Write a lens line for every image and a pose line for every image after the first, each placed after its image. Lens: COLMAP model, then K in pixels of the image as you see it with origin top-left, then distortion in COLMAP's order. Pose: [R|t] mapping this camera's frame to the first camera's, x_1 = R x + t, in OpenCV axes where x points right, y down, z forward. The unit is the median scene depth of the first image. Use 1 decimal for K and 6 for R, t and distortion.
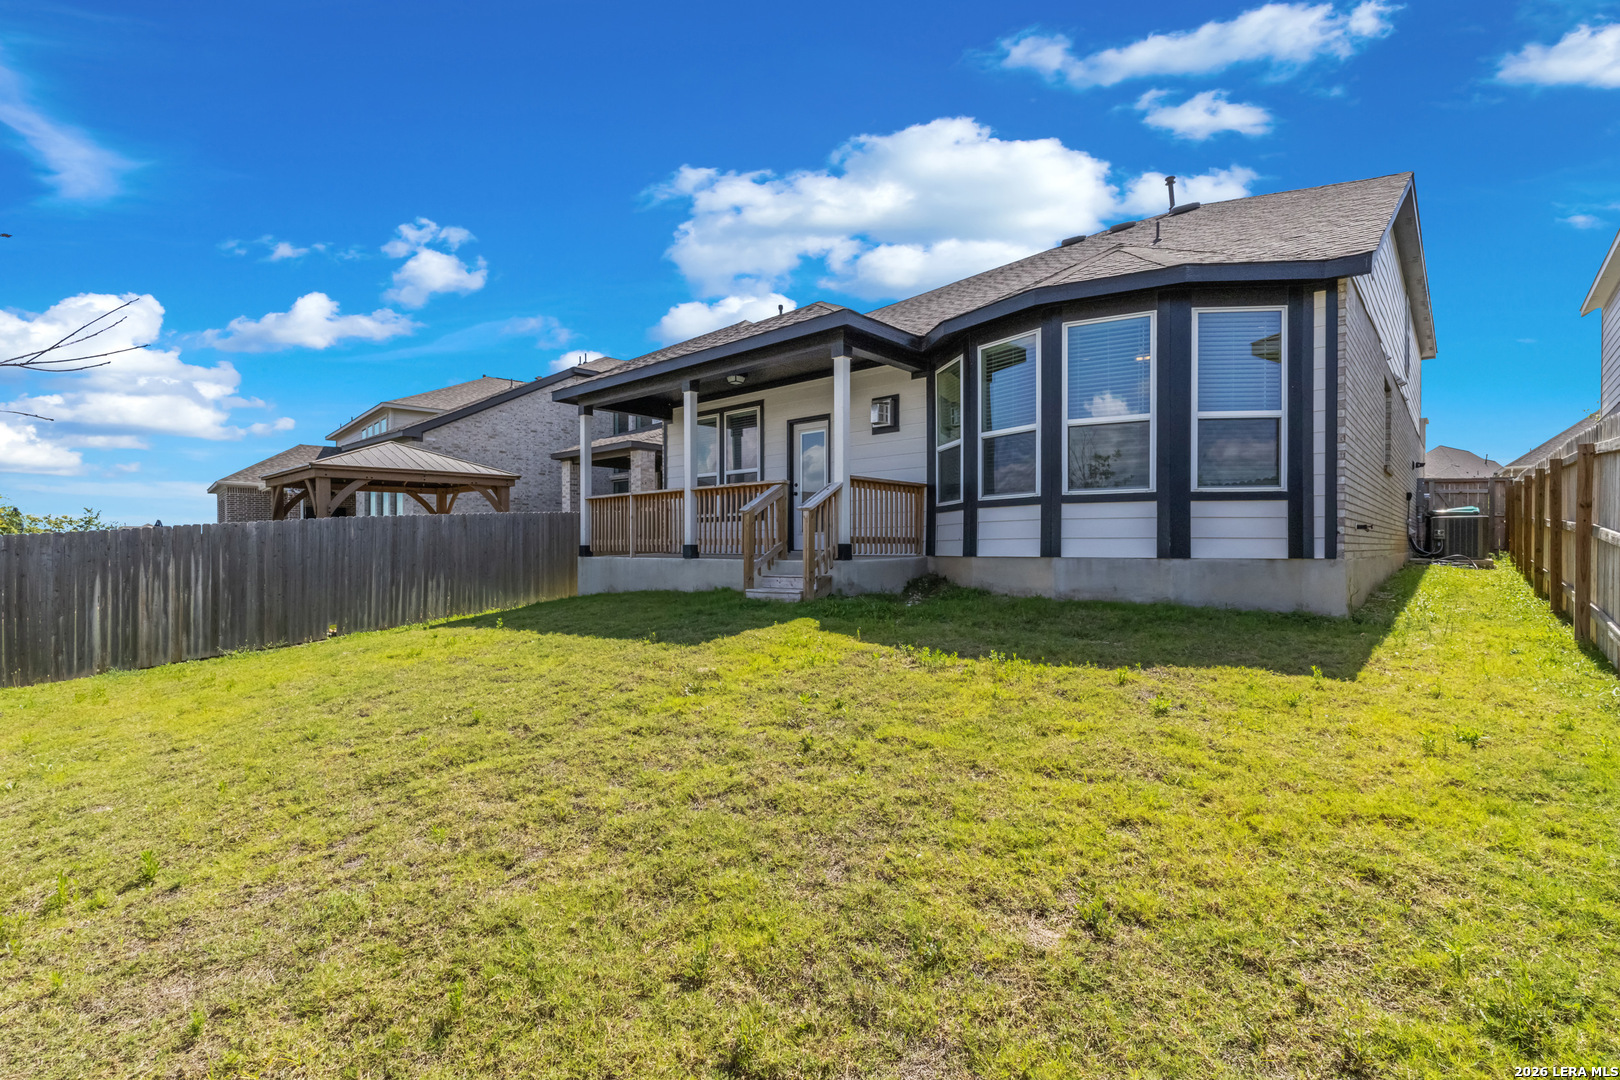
lens RADIAL K [[726.5, 0, 810.0], [0, 726.5, 540.0], [0, 0, 1]] dist [0.000217, 0.000017]
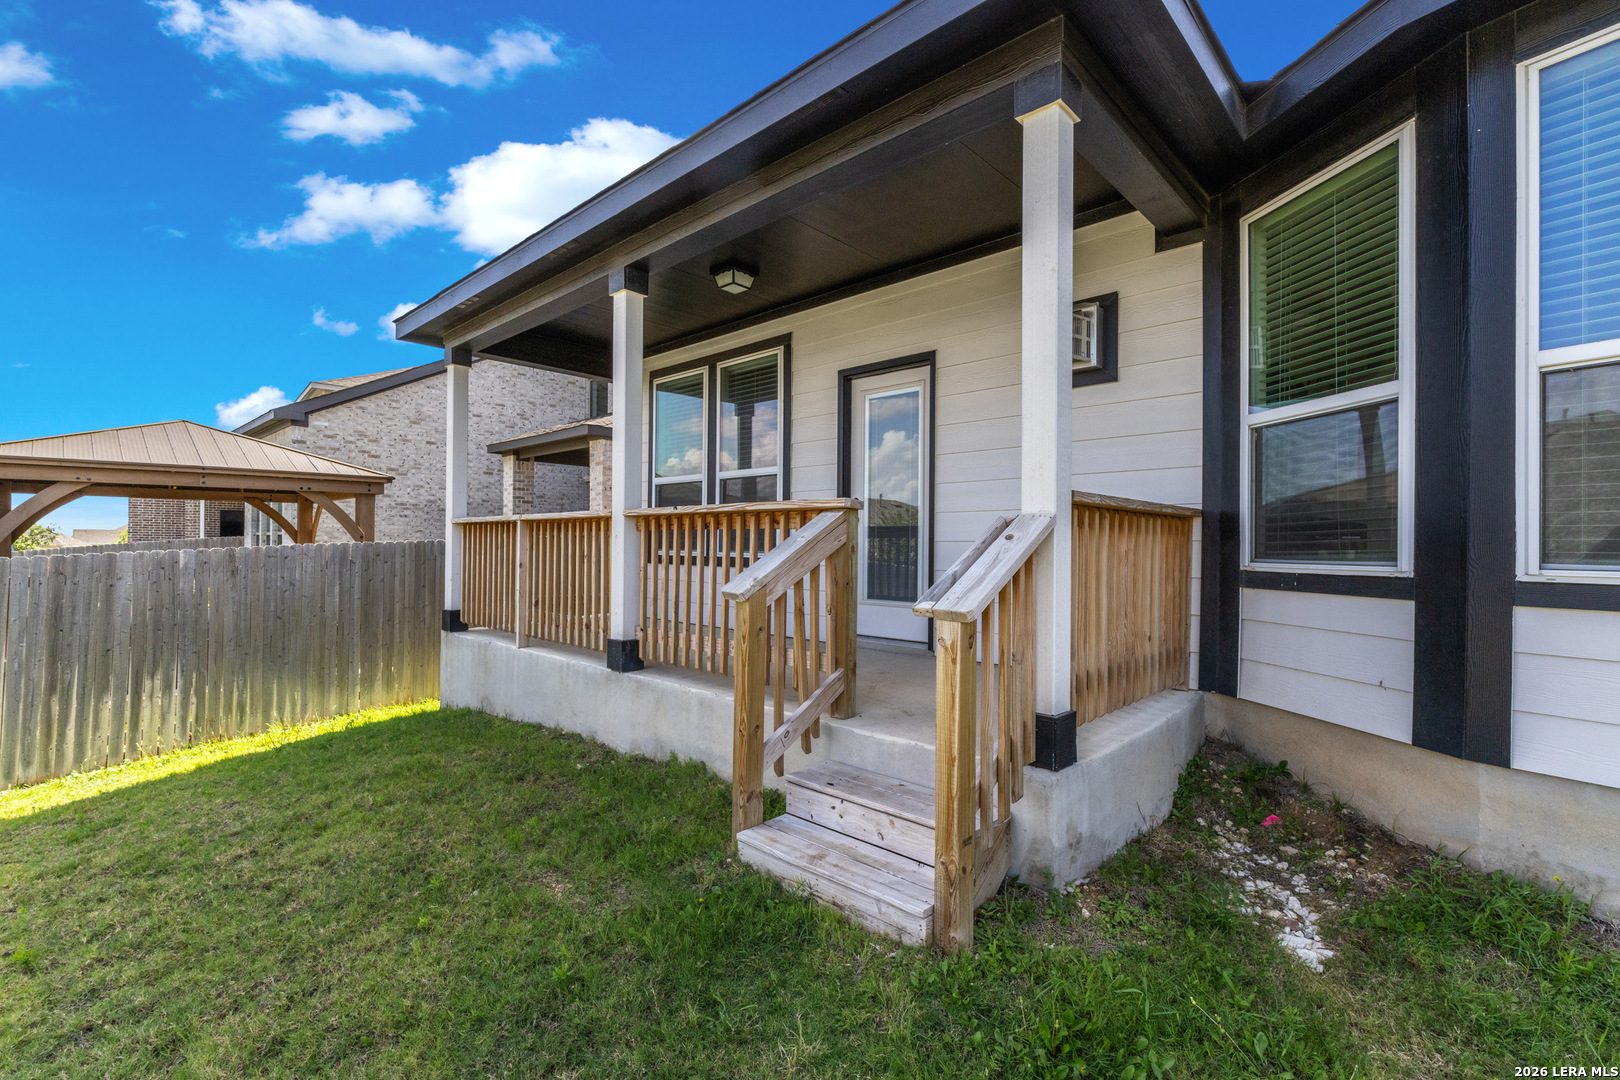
lens RADIAL K [[726.5, 0, 810.0], [0, 726.5, 540.0], [0, 0, 1]] dist [0.000217, 0.000017]
pose [[0.999634, 0.010108, -0.025103, -0.036572], [-0.010108, 0.999949, 0.000119, -0.048369], [0.025103, 0.000134, 0.999685, 0.494618]]
